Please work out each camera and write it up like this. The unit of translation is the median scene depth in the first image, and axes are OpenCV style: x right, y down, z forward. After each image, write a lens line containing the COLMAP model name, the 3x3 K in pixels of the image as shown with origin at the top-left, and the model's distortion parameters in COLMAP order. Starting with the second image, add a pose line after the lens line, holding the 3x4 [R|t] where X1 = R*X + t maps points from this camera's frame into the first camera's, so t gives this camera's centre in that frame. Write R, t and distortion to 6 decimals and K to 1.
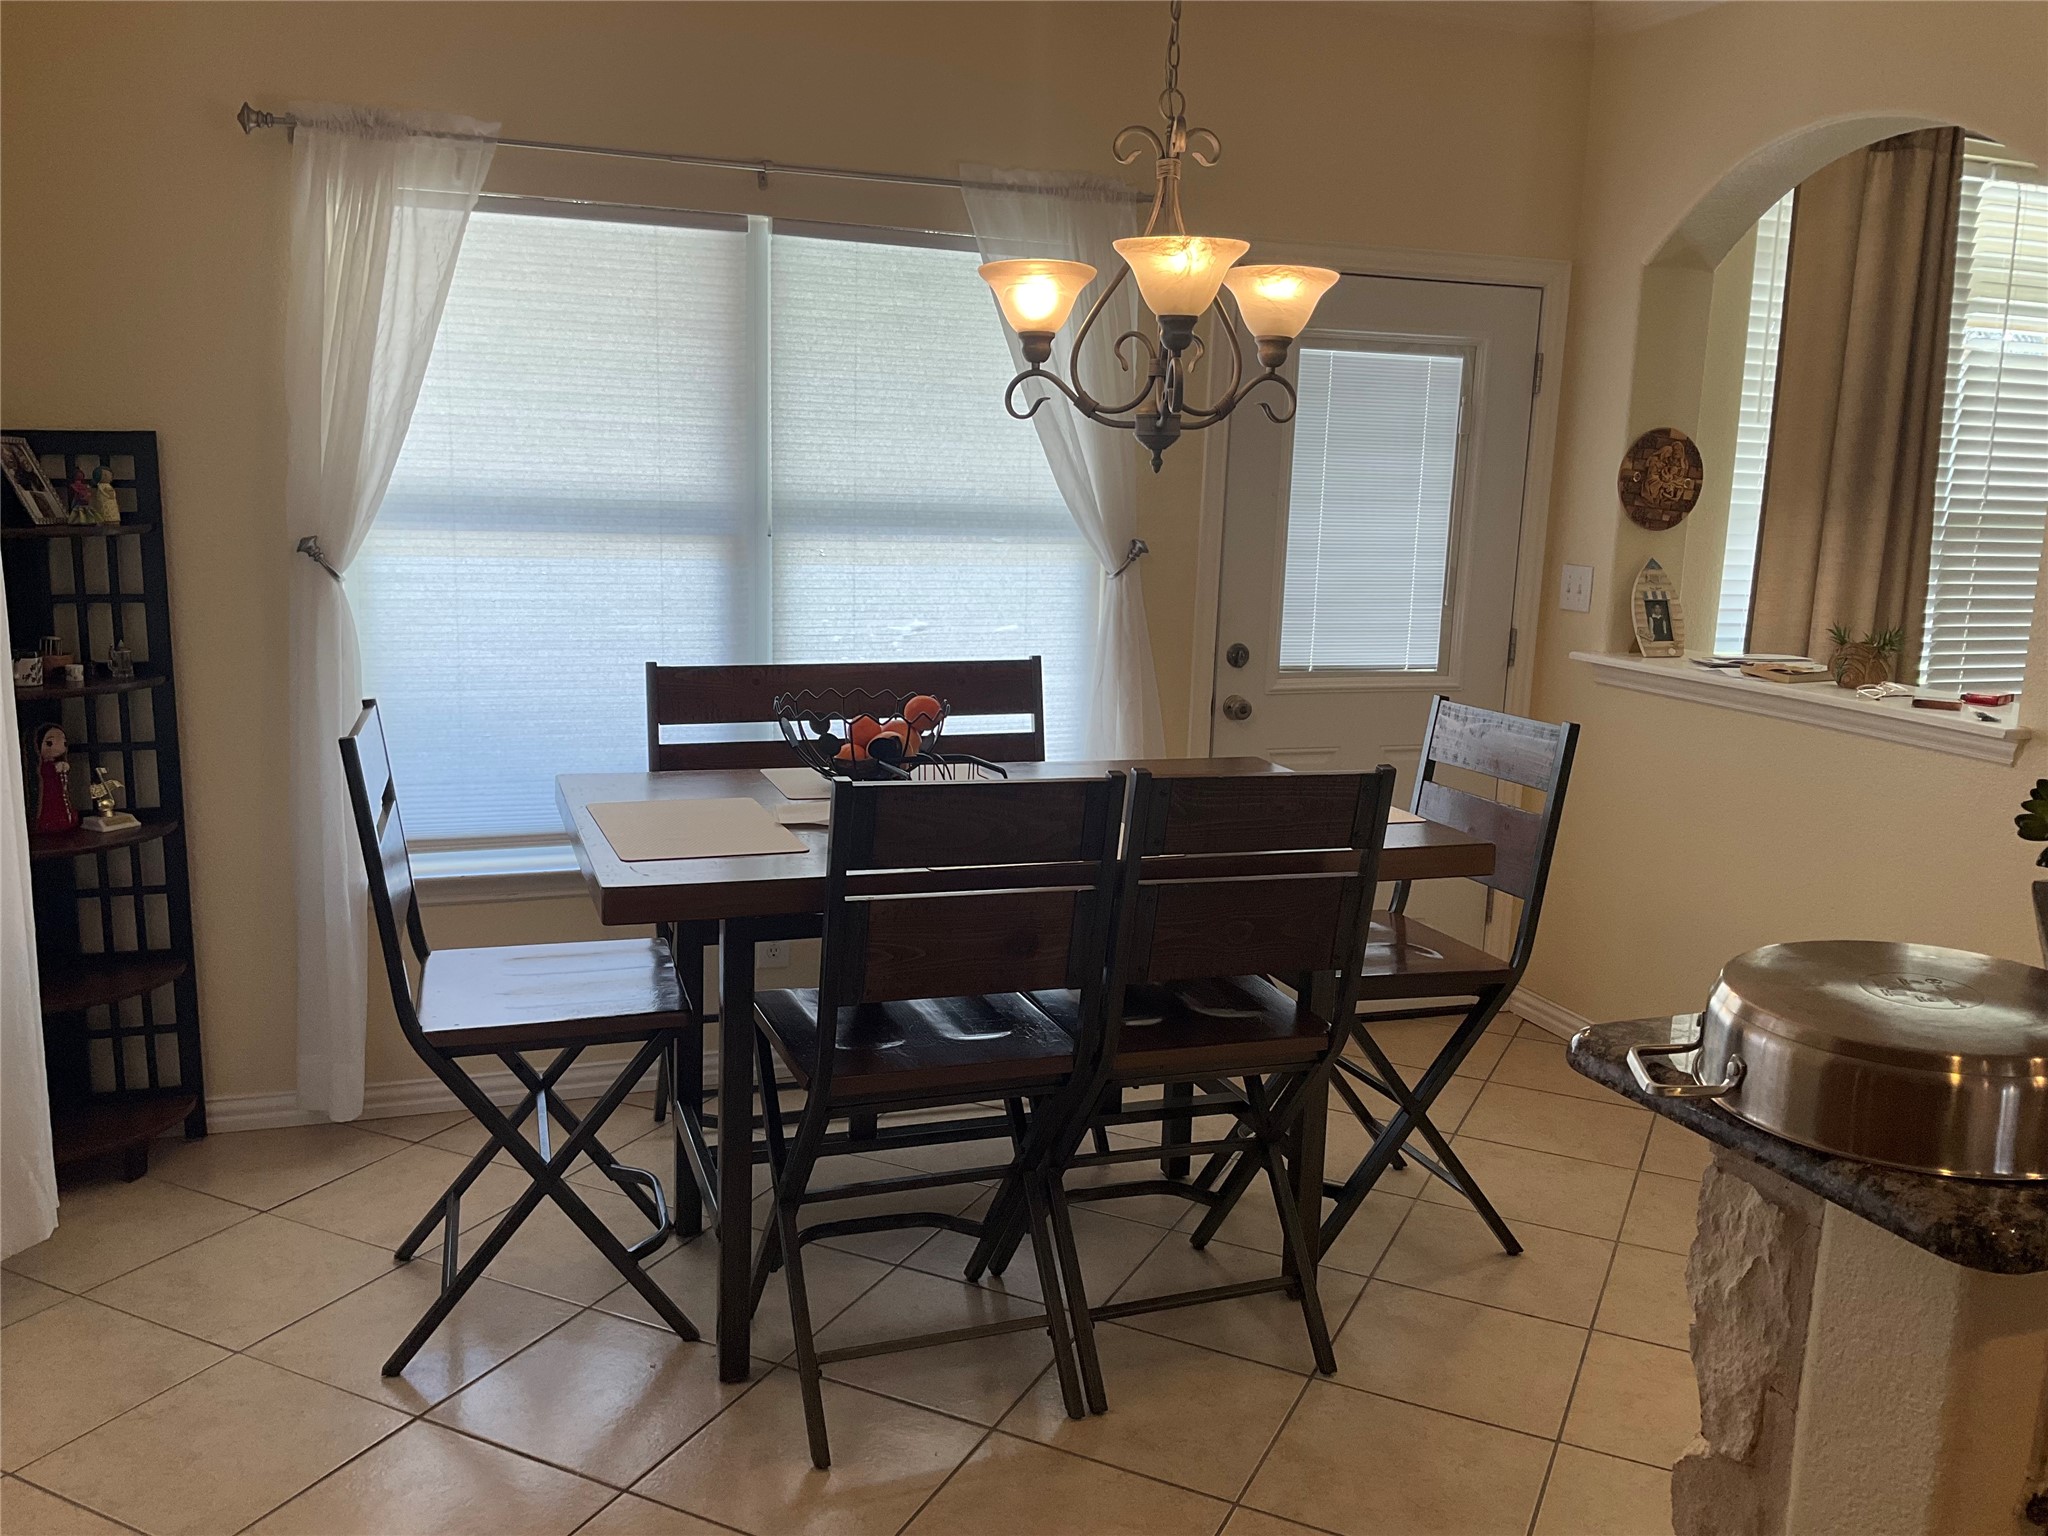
lens RADIAL K [[1696.4, 0, 1039.9], [0, 1696.4, 777.7], [0, 0, 1]] dist [0.084733, -0.155570]
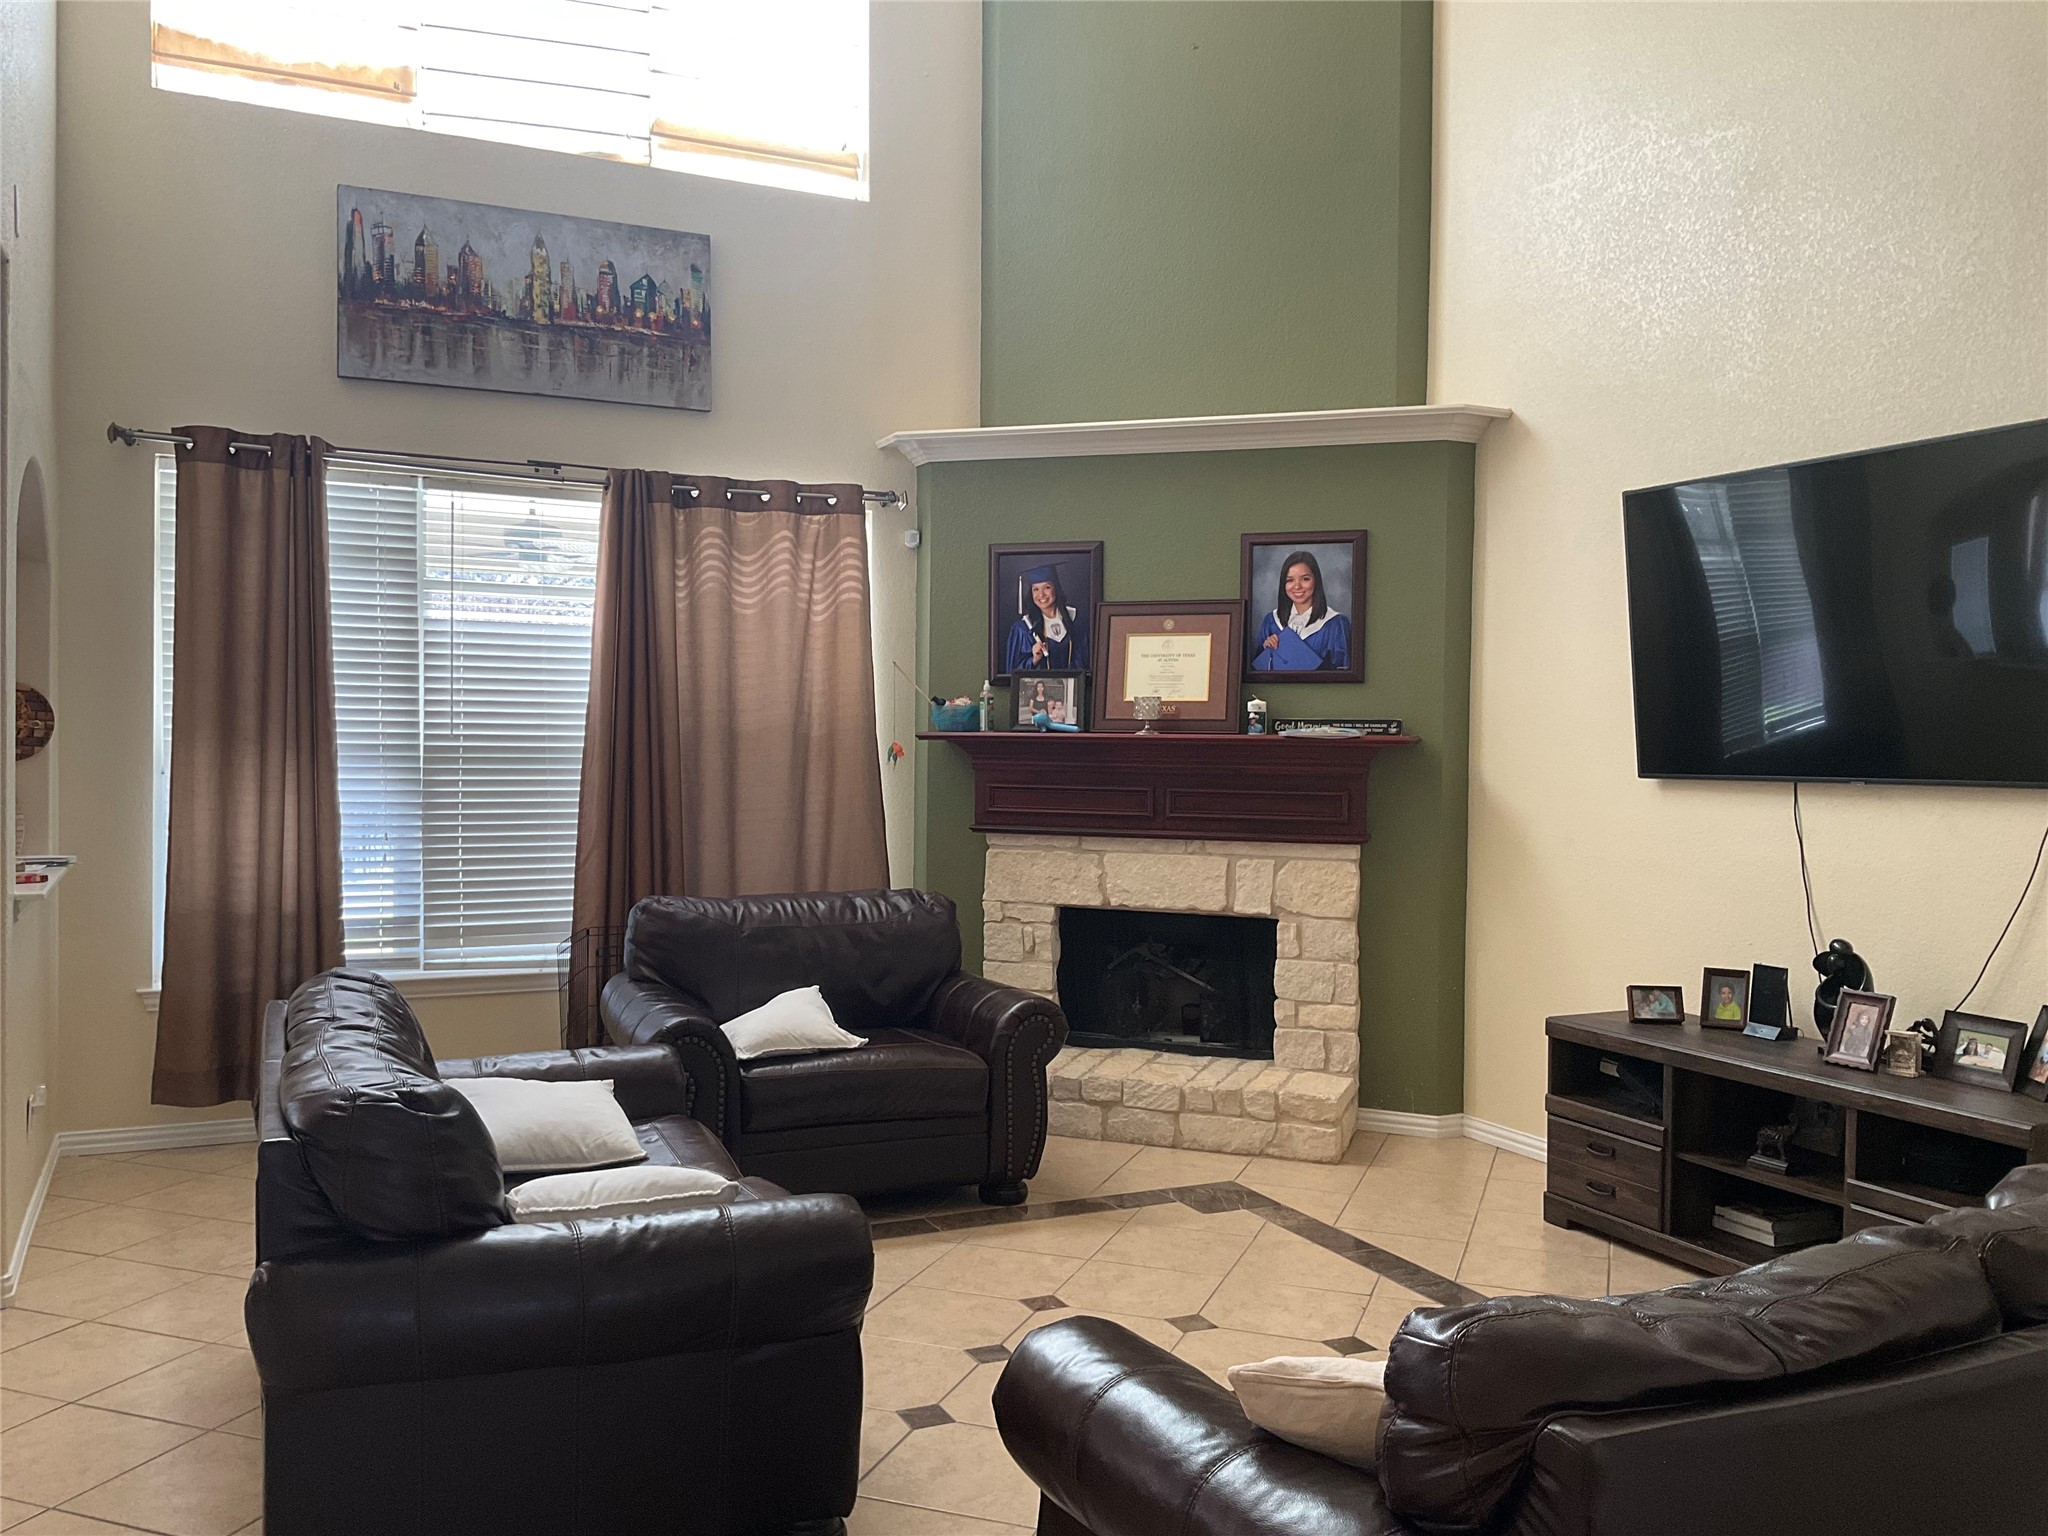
lens RADIAL K [[1696.4, 0, 1026.3], [0, 1696.4, 783.5], [0, 0, 1]] dist [0.084733, -0.155570]
pose [[0.996460, -0.026189, 0.079885, 1.113767], [0.038517, 0.986859, -0.156925, 0.110069], [-0.074725, 0.159446, 0.984374, -0.331985]]
